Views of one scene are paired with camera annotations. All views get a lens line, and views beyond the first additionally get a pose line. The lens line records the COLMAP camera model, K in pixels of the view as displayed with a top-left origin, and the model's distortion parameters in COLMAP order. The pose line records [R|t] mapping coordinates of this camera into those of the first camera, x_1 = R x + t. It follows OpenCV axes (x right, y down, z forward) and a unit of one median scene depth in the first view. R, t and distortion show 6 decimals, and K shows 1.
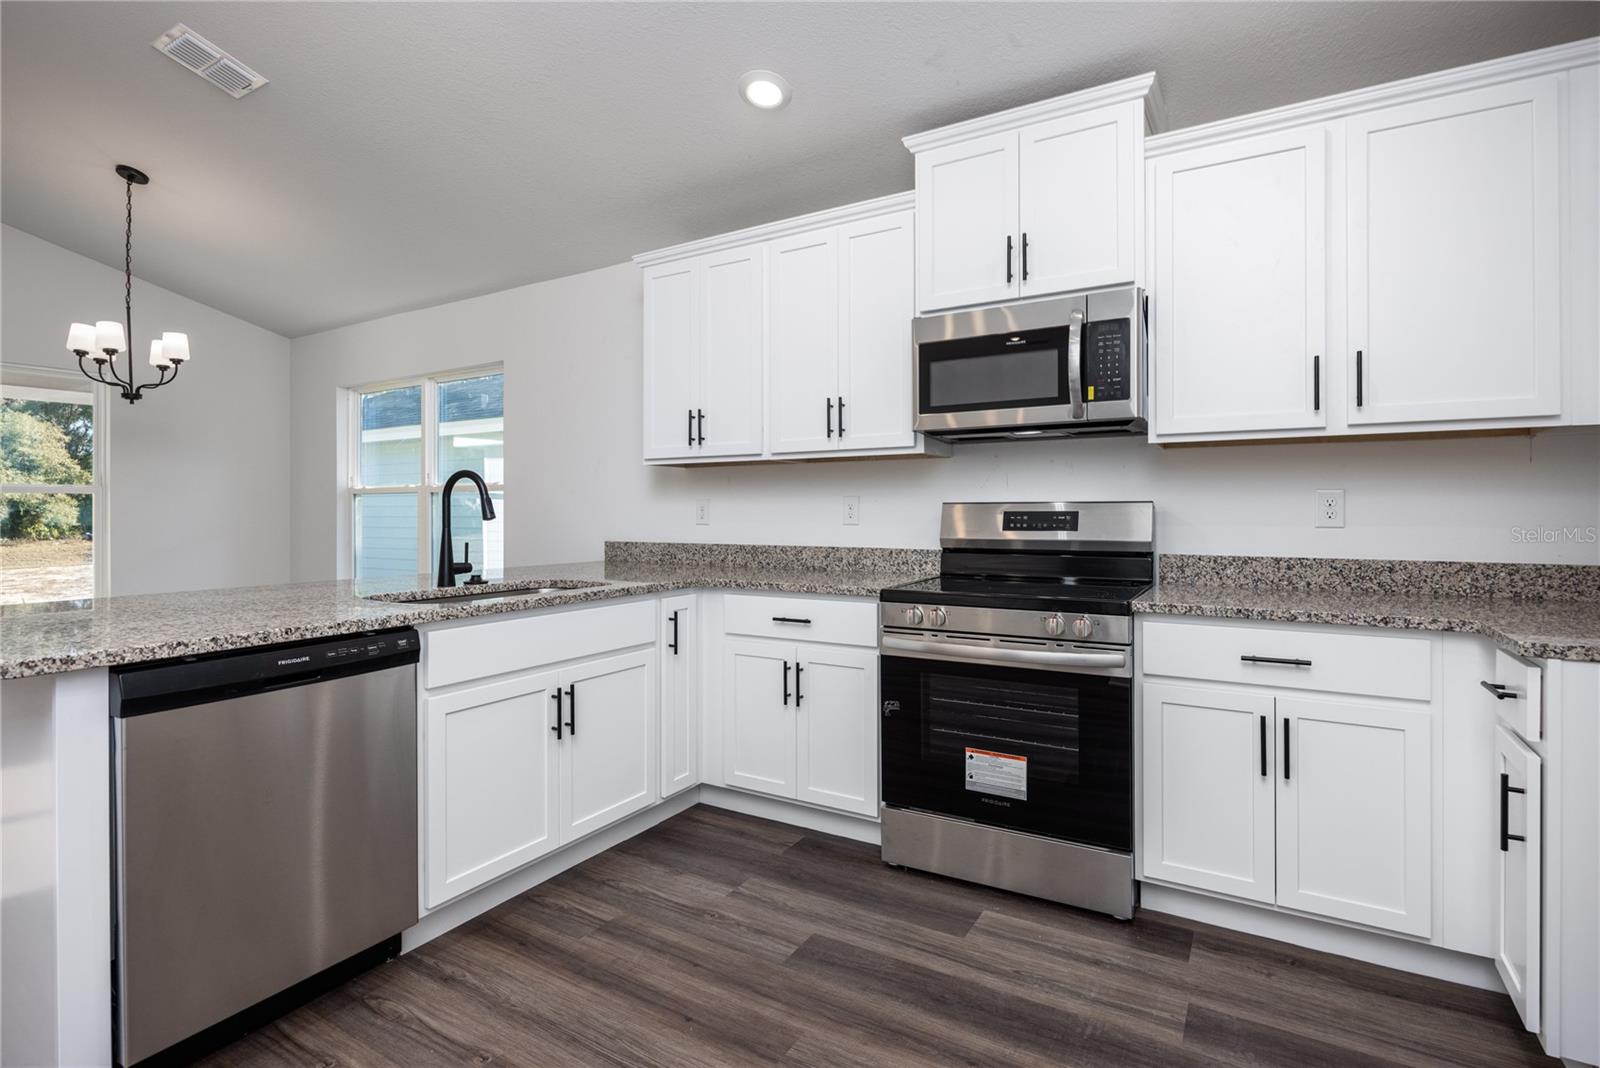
lens RADIAL K [[766.7, 0, 803.7], [0, 766.7, 506.1], [0, 0, 1]] dist [-0.011695, 0.000077]
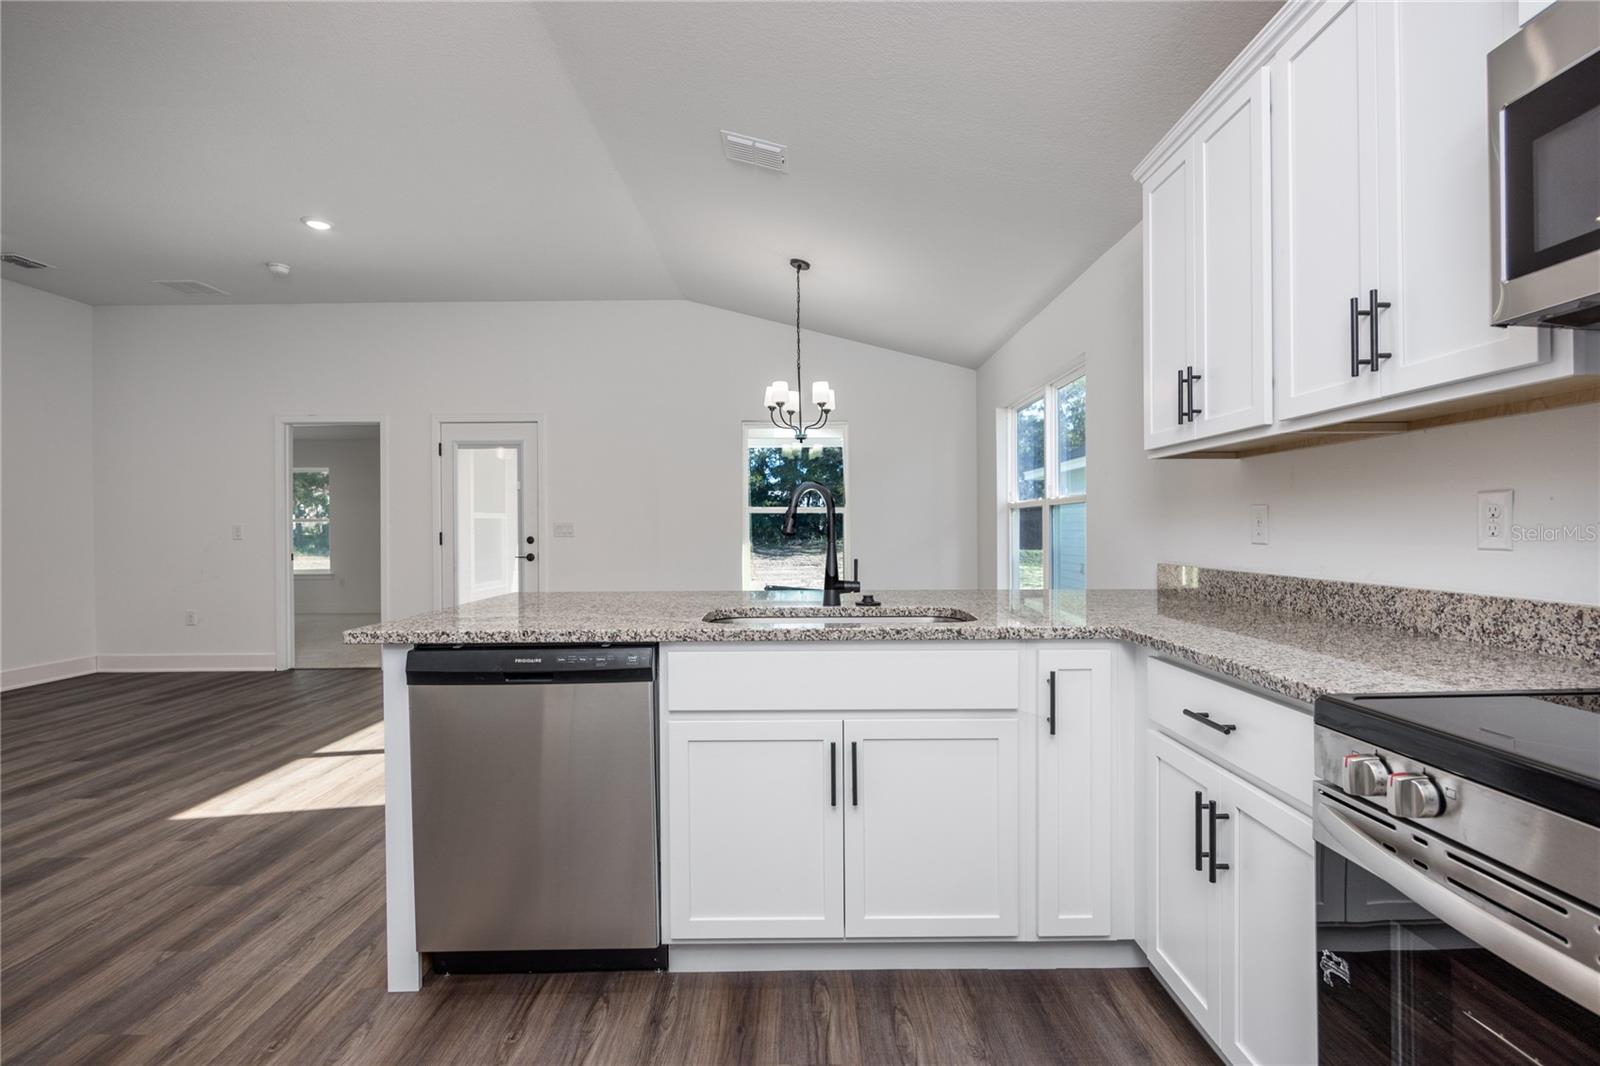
lens RADIAL K [[754.4, 0, 808.6], [0, 754.4, 531.7], [0, 0, 1]] dist [-0.013537, -0.000253]
pose [[0.518861, 0.003415, -0.854852, 0.323604], [0.010141, 0.999897, 0.010149, 0.005337], [0.854798, -0.013935, 0.518773, 0.527837]]
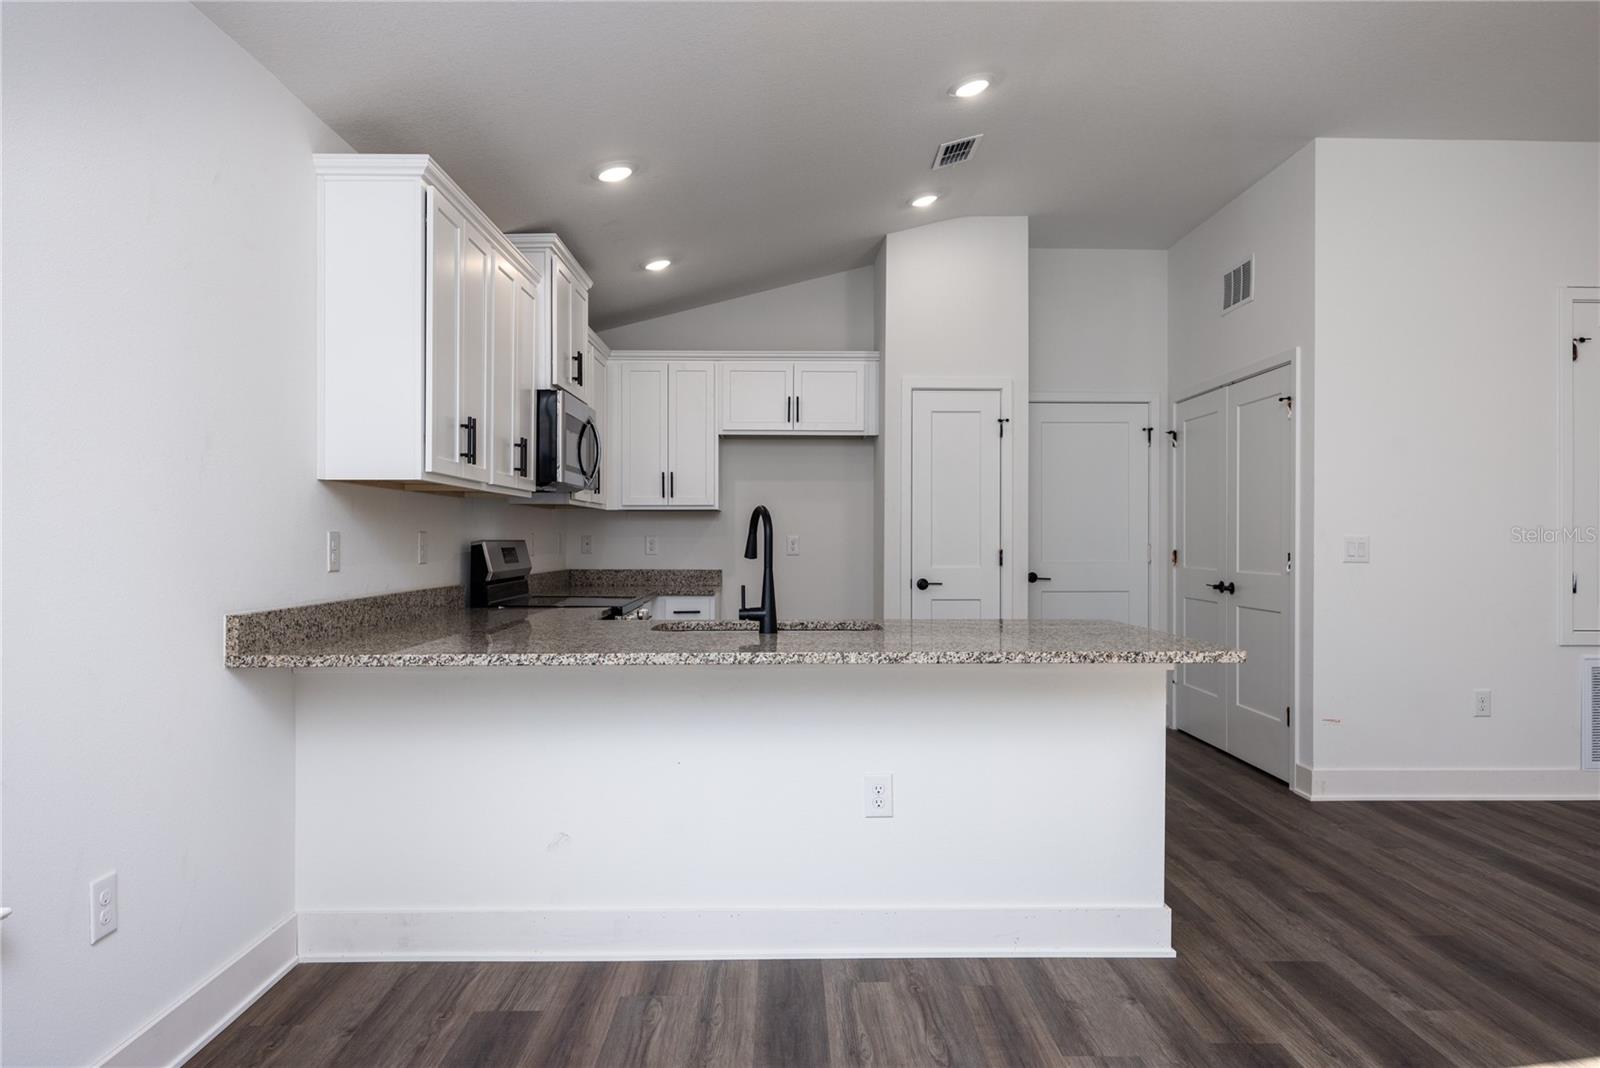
lens RADIAL K [[1048.8, 0, 790.6], [0, 1048.8, 533.5], [0, 0, 1]] dist [-0.002499, 0.001535]
pose [[-0.519174, 0.007521, 0.854636, -1.632906], [-0.003261, 0.999937, -0.010781, 0.001145], [-0.854662, -0.008384, -0.519116, 1.720278]]
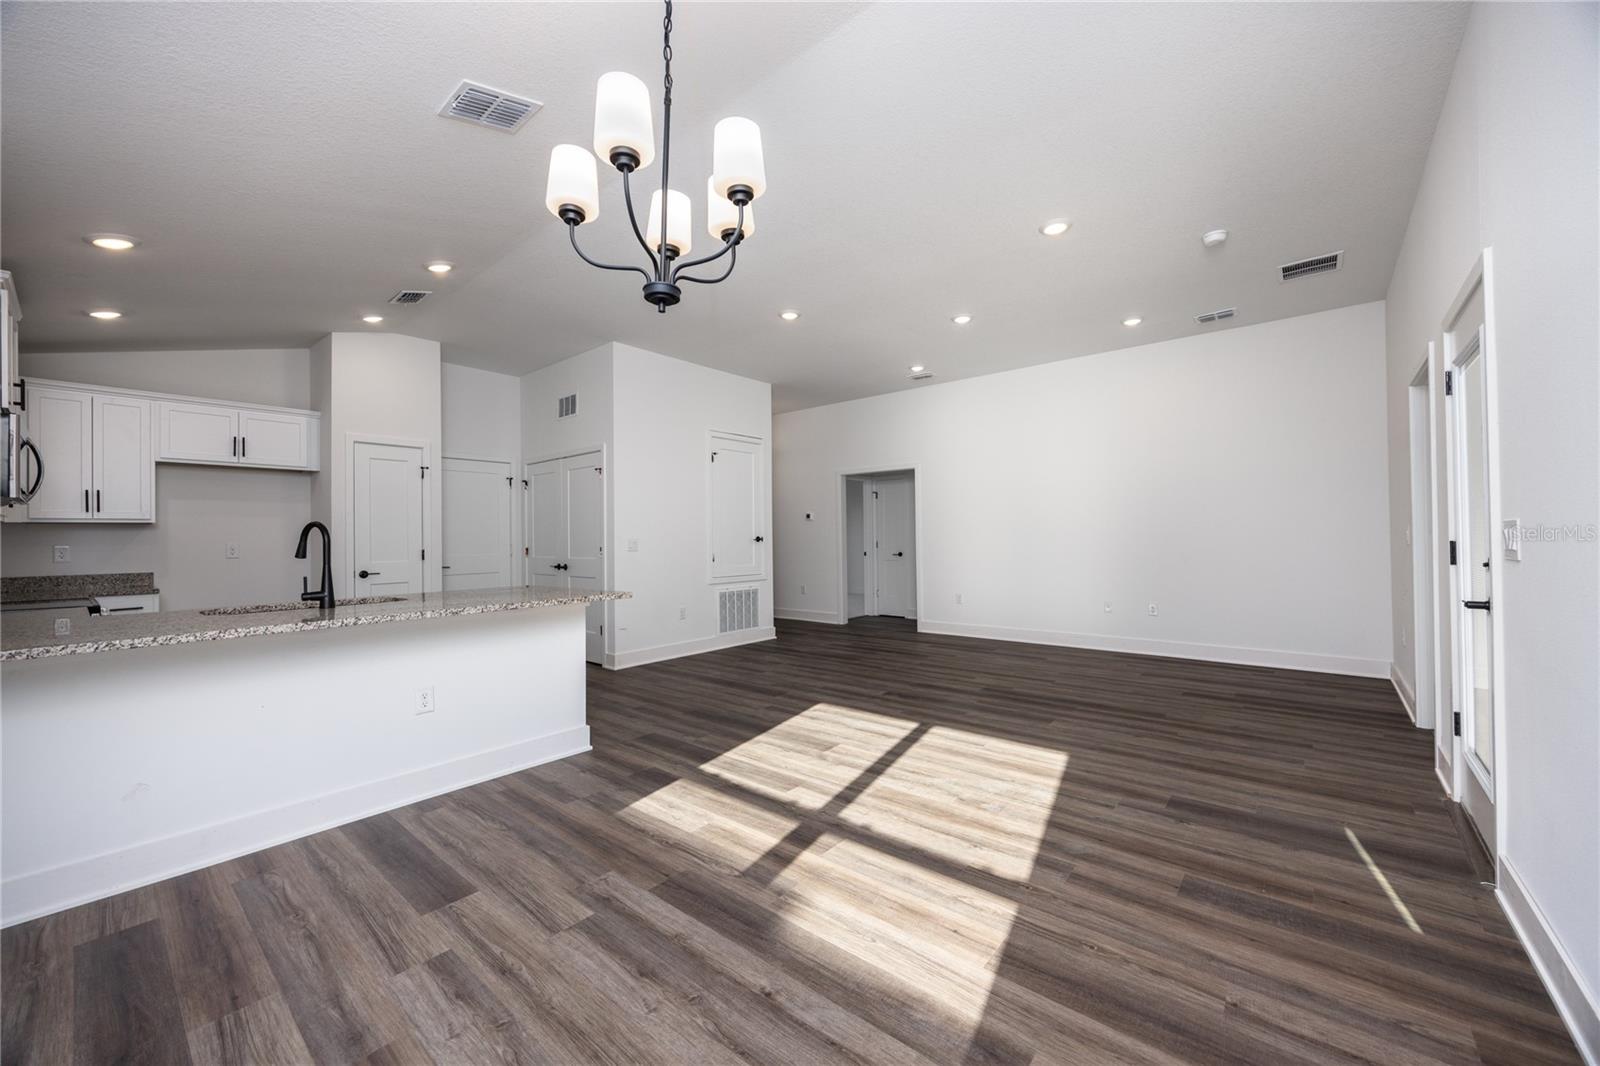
lens RADIAL K [[615.0, 0, 807.6], [0, 615.0, 531.4], [0, 0, 1]] dist [-0.001054, -0.000040]
pose [[-0.987290, 0.019524, 0.157725, -1.550514], [0.017311, 0.999732, -0.015391, 0.003217], [-0.157983, -0.012464, -0.987363, 2.041025]]
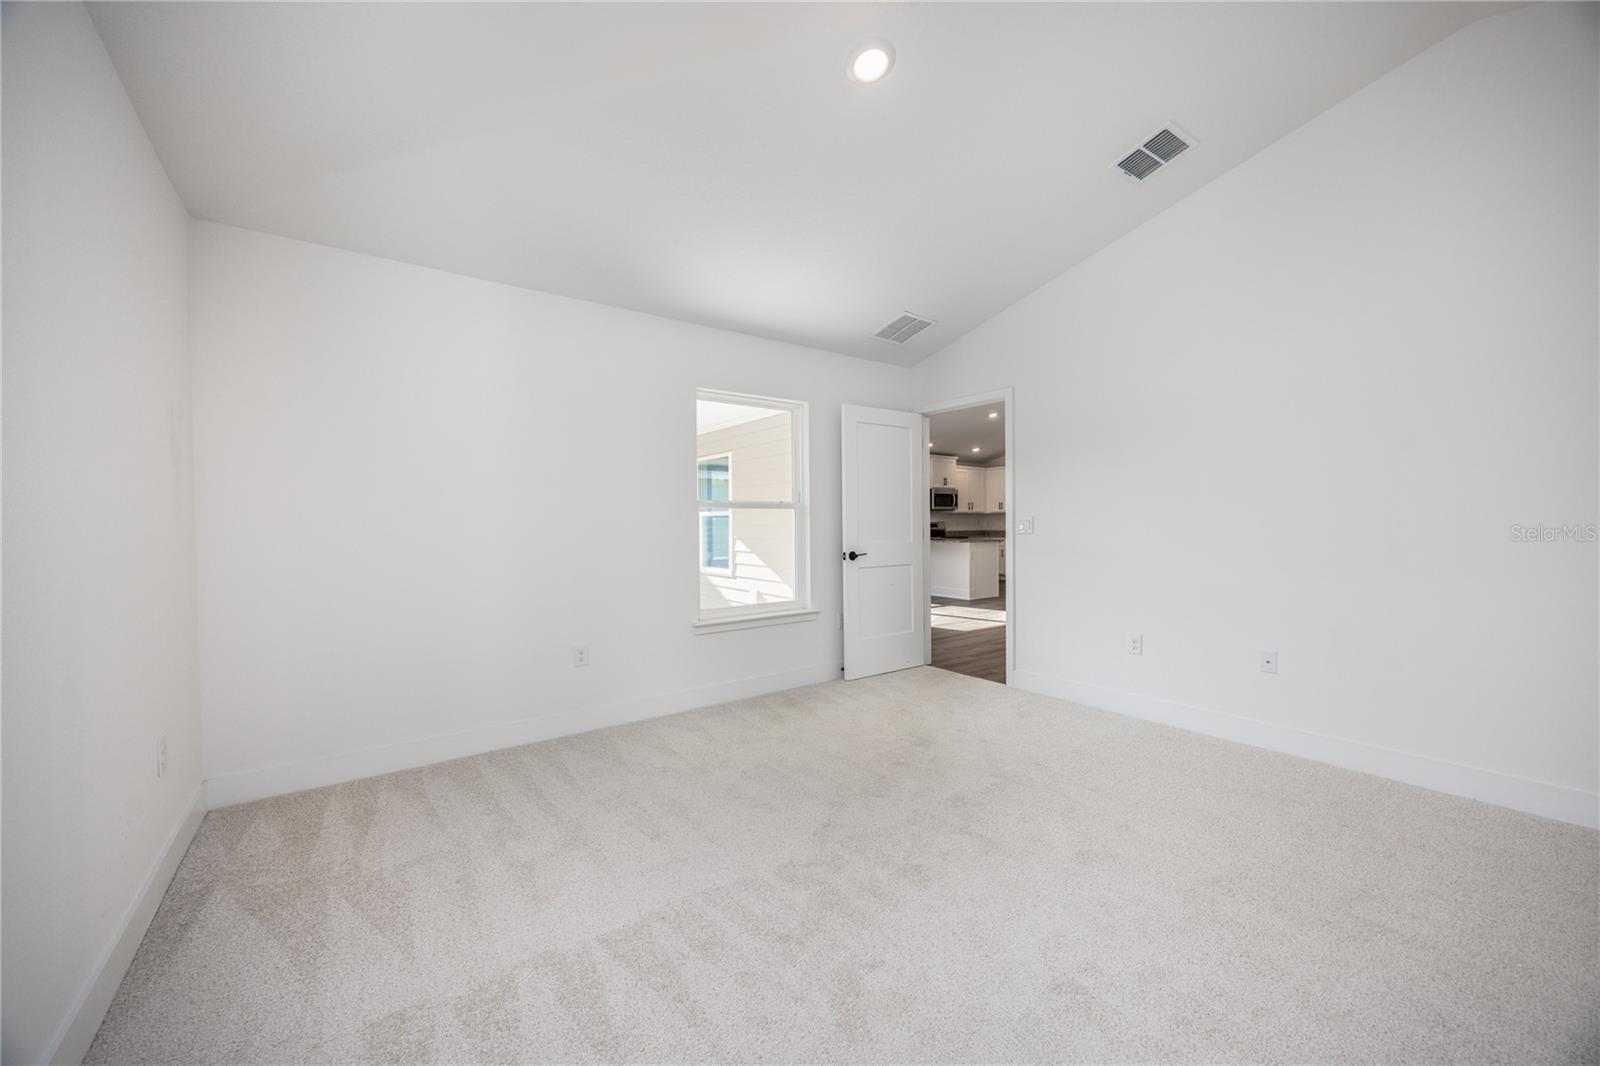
lens RADIAL K [[615.0, 0, 807.6], [0, 615.0, 531.4], [0, 0, 1]] dist [-0.001054, -0.000040]
pose [[0.373668, -0.011905, 0.927486, -4.710646], [0.003128, 0.999928, 0.011575, 0.006450], [-0.927557, -0.001424, 0.373679, 0.210825]]
